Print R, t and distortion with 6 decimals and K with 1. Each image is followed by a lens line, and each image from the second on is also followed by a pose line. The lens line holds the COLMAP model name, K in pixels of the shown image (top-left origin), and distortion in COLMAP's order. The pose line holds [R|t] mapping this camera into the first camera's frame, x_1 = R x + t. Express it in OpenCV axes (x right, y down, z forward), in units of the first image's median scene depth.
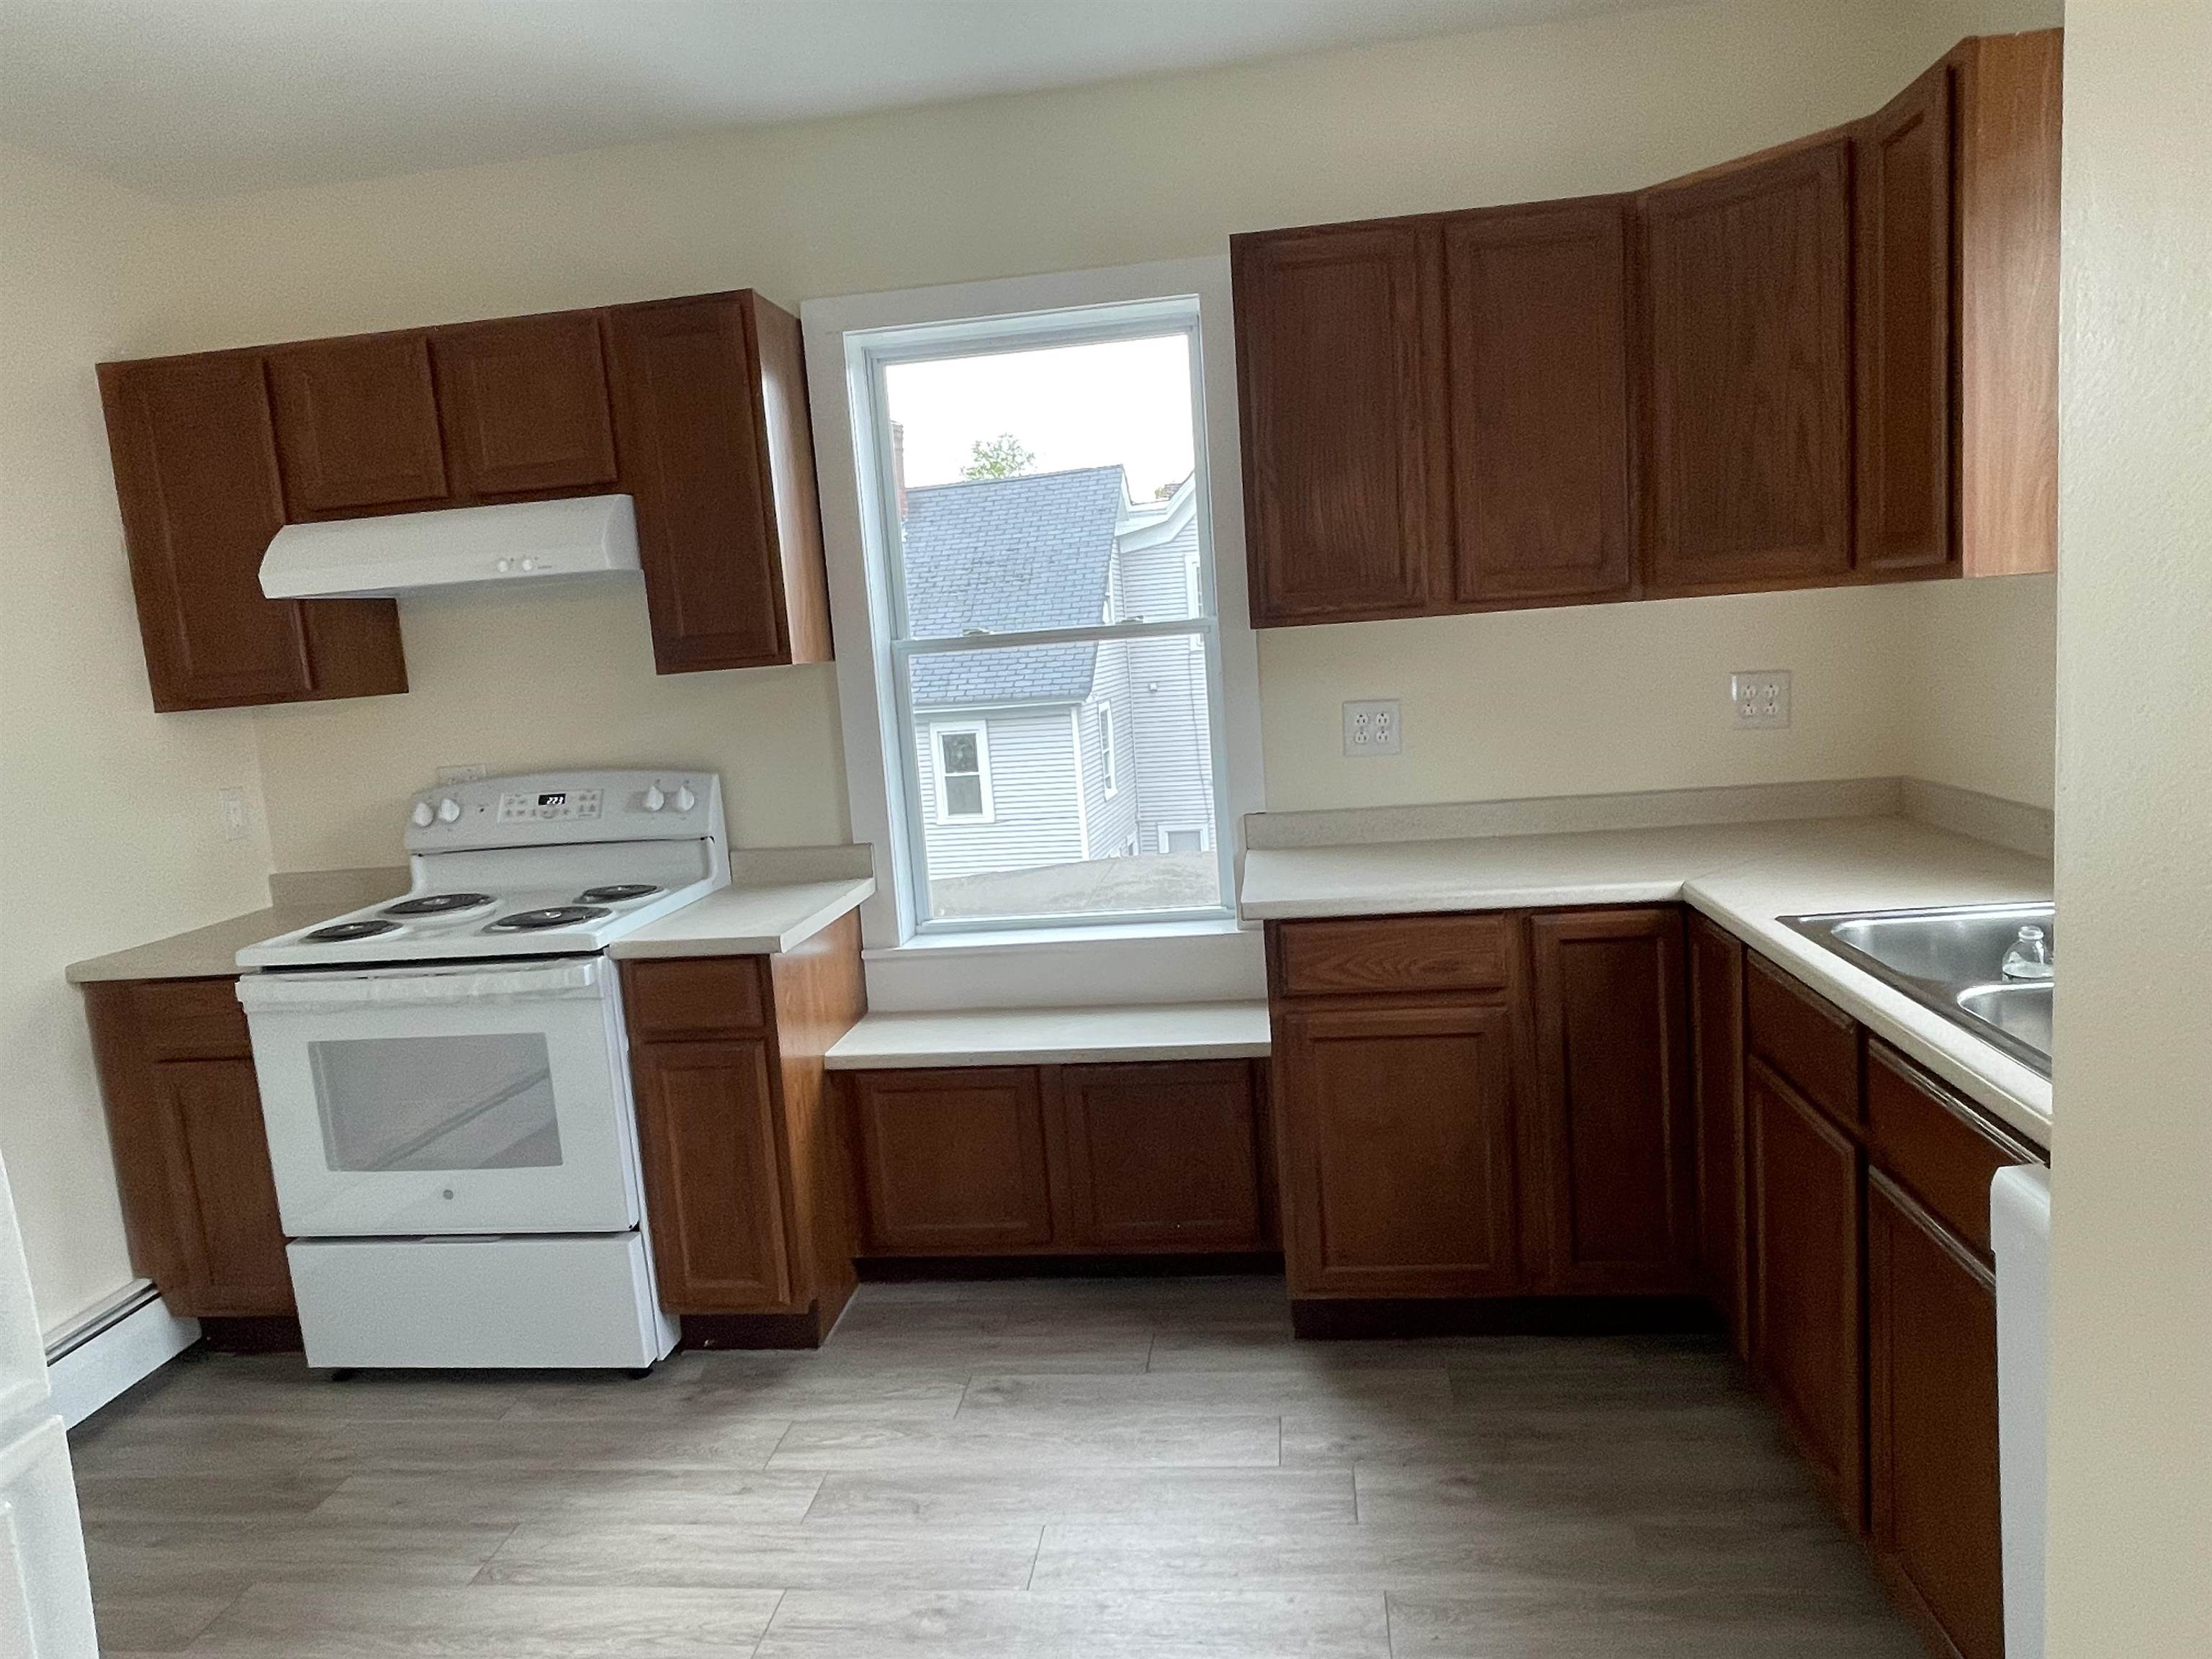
lens RADIAL K [[1392.4, 0, 1106.0], [0, 1392.4, 829.5], [0, 0, 1]] dist [-0.003469, -0.002451]
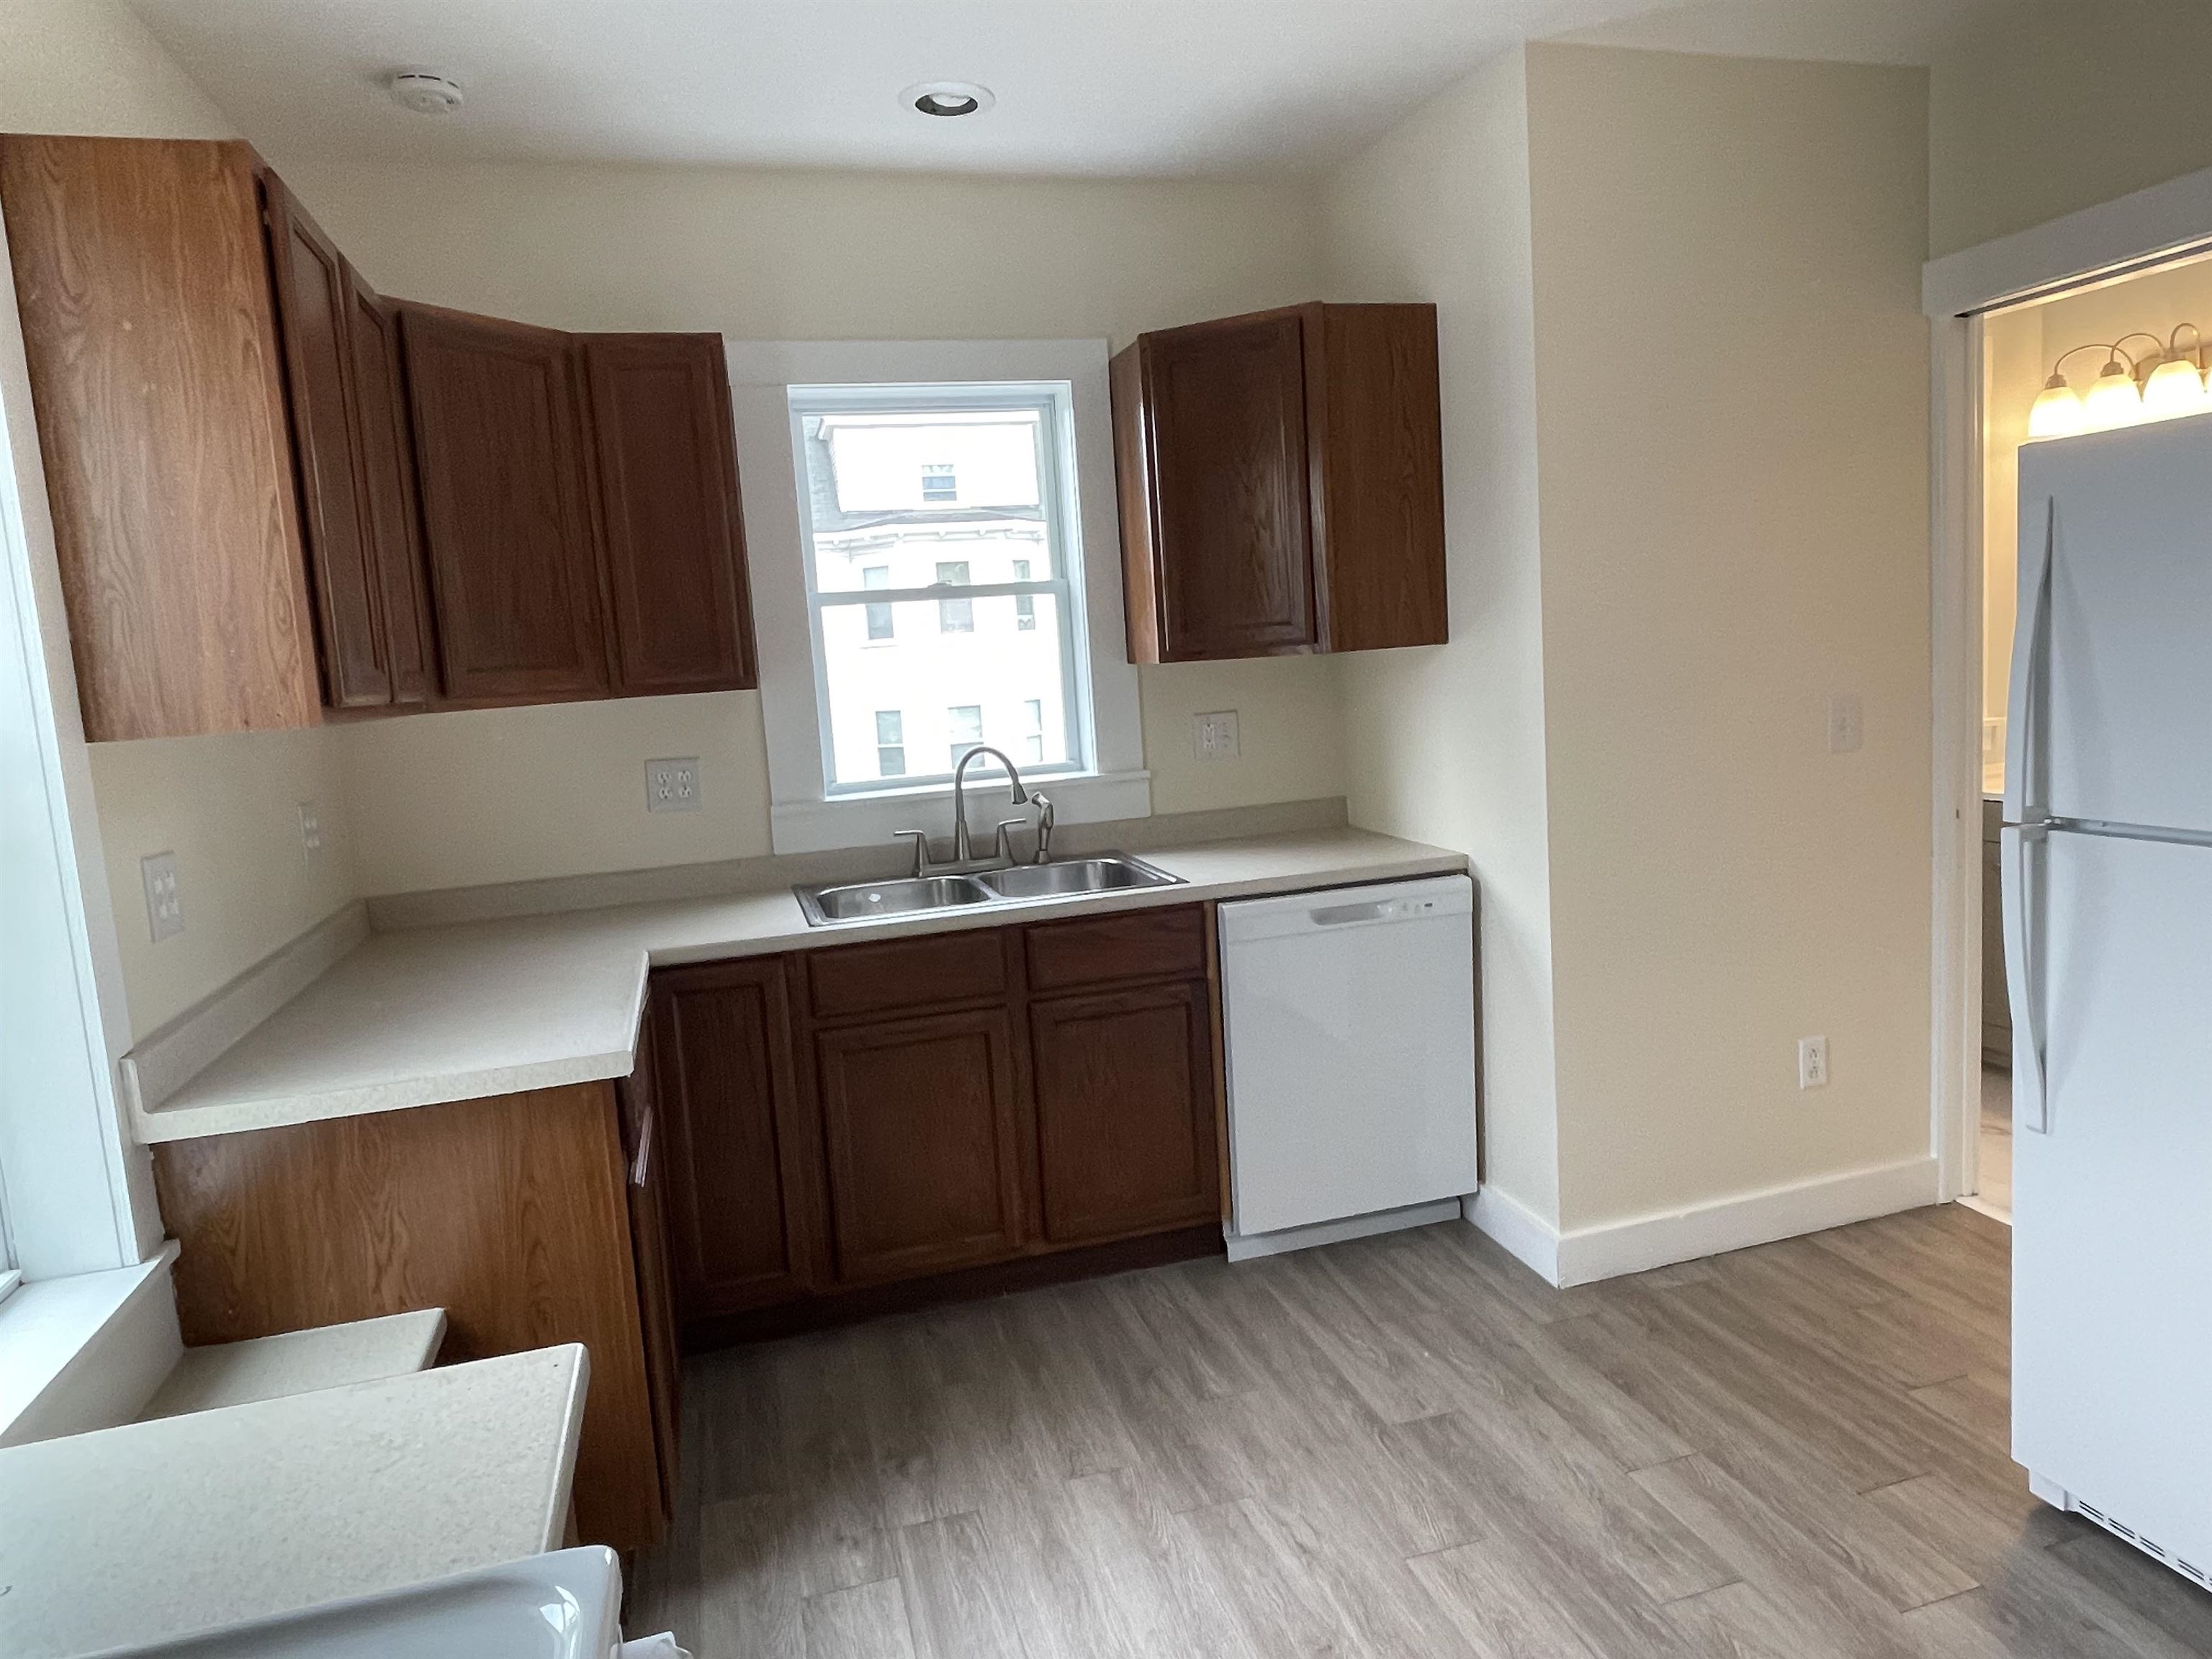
lens RADIAL K [[1410.6, 0, 1110.8], [0, 1410.6, 809.4], [0, 0, 1]] dist [-0.004609, -0.001424]
pose [[-0.388265, -0.005765, 0.921530, -0.684453], [0.219678, 0.970574, 0.098628, -0.090222], [-0.894981, 0.240734, -0.375574, 0.944112]]
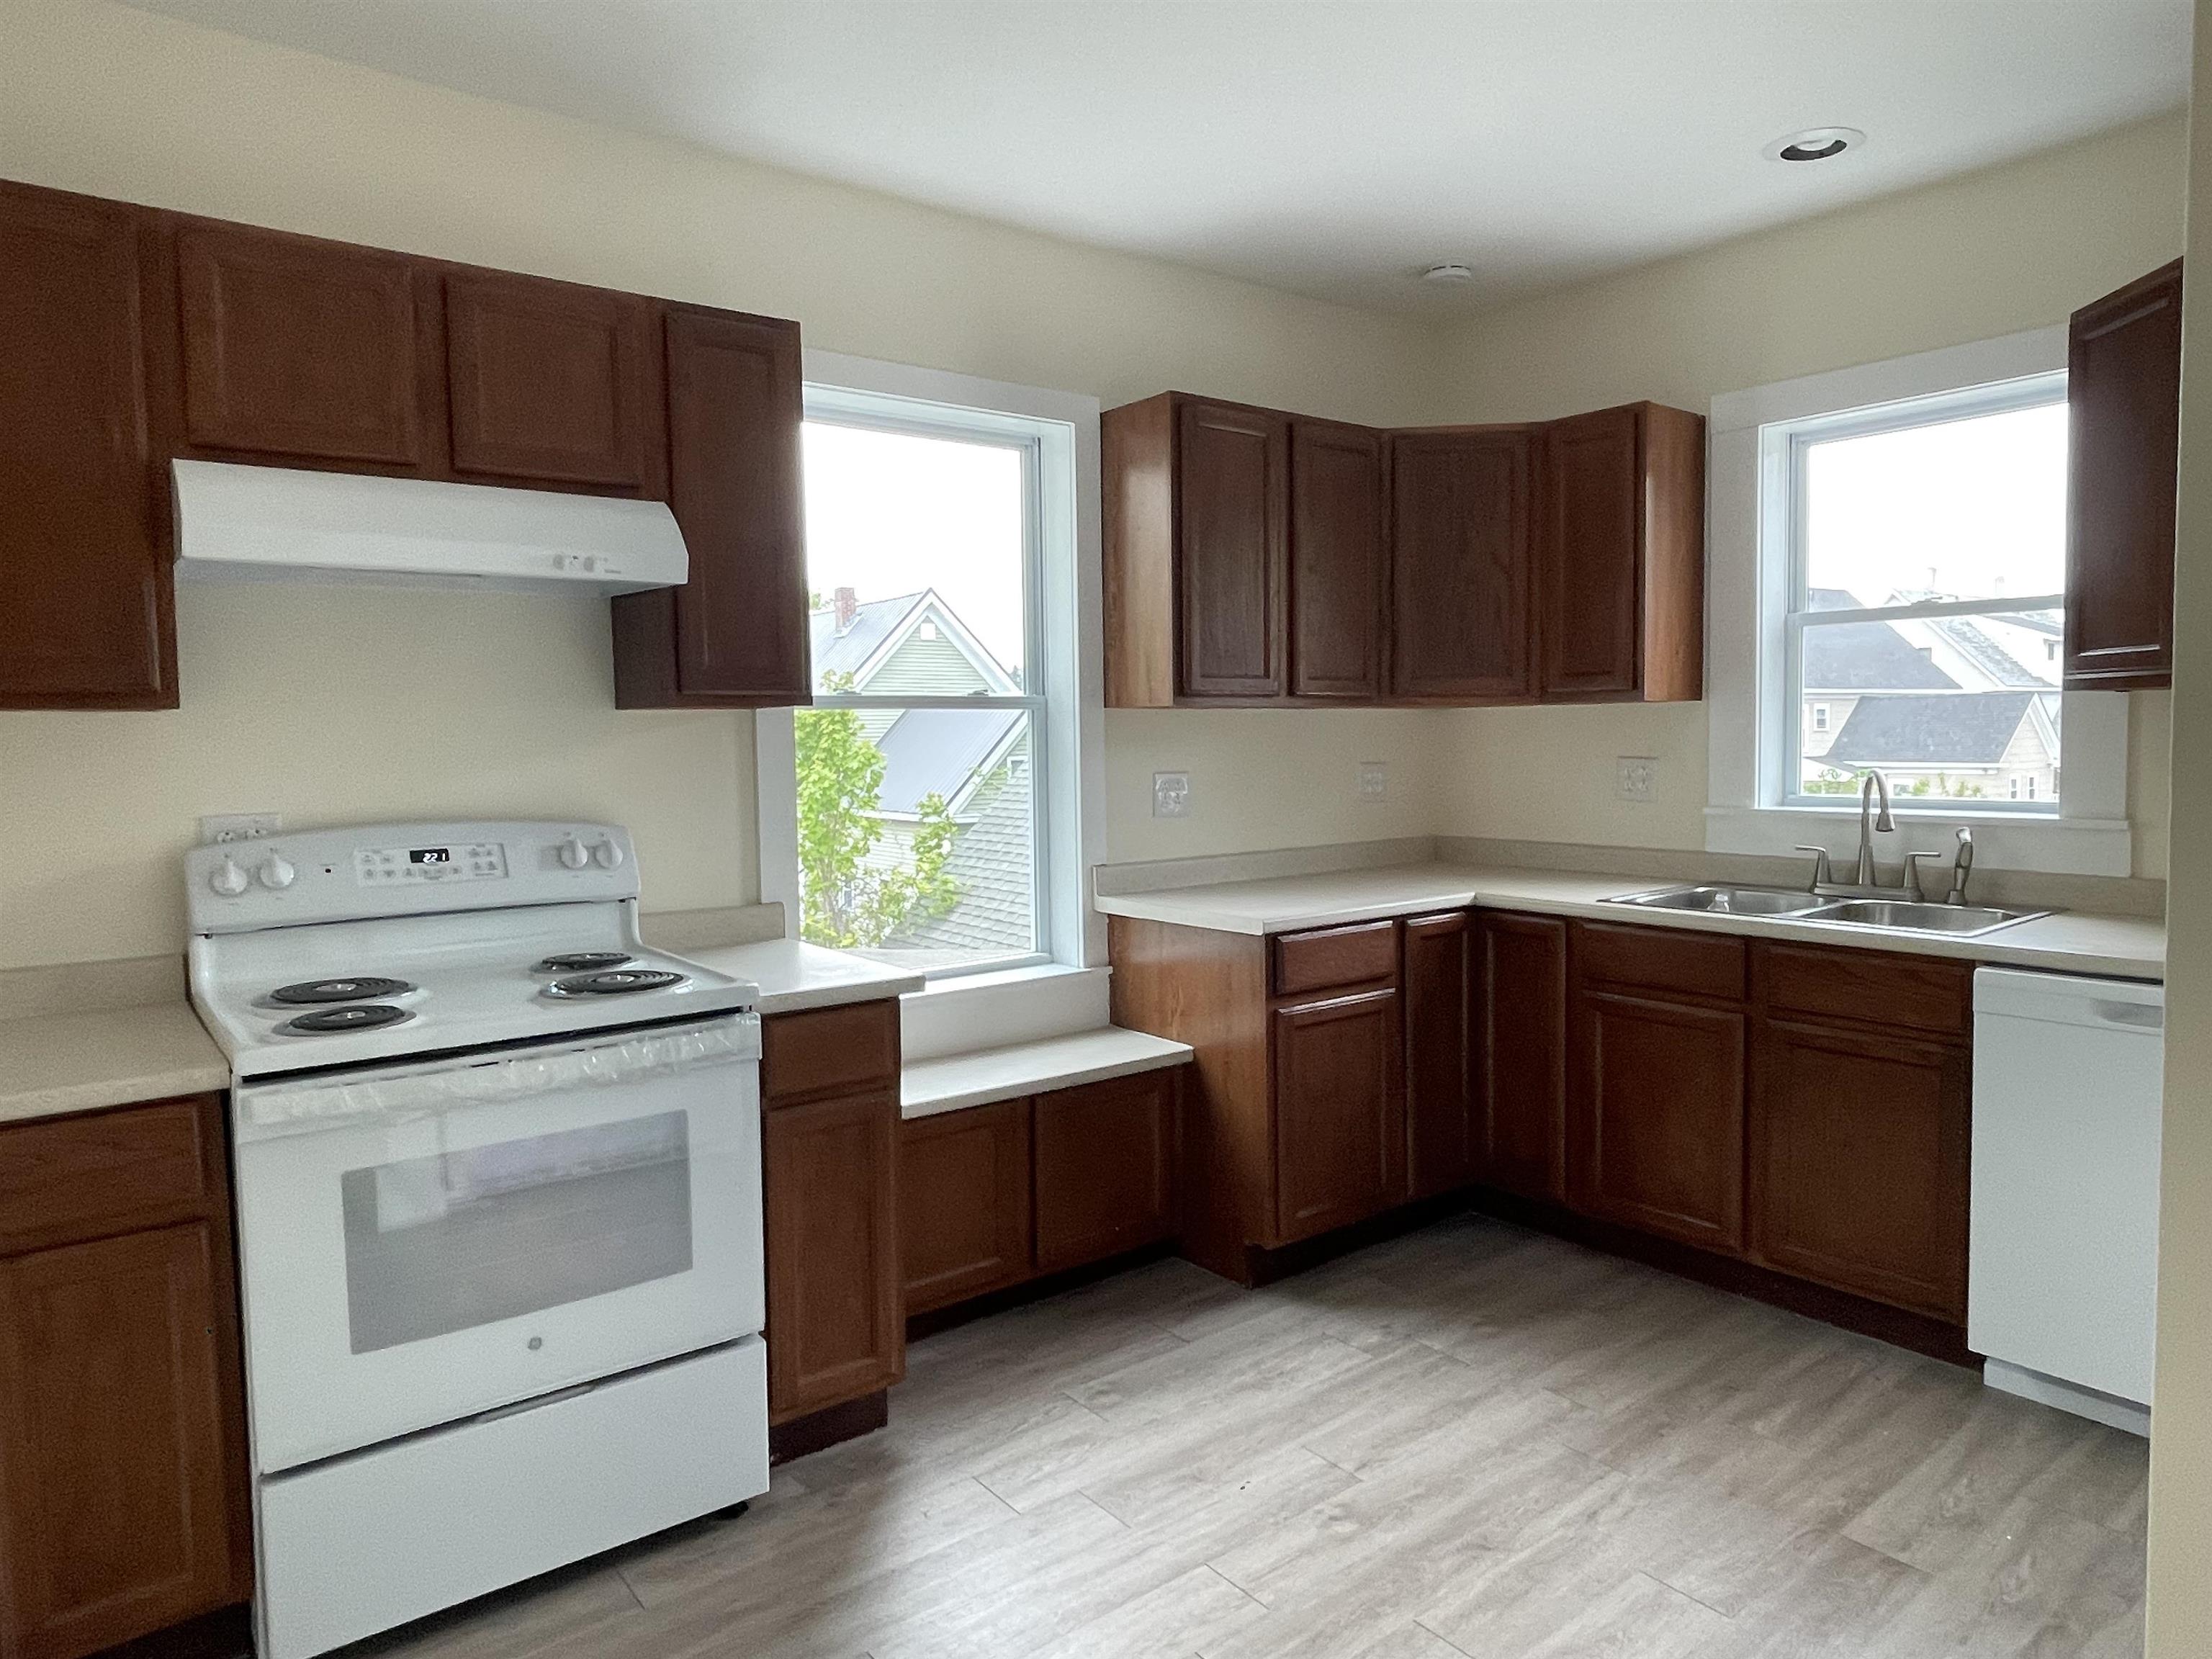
lens RADIAL K [[1392.4, 0, 1106.0], [0, 1392.4, 829.5], [0, 0, 1]] dist [-0.003469, -0.002451]
pose [[0.707030, 0.013602, 0.707053, -0.809420], [0.058210, 0.995303, -0.077355, 0.055451], [-0.704784, 0.095850, 0.702917, 0.203729]]
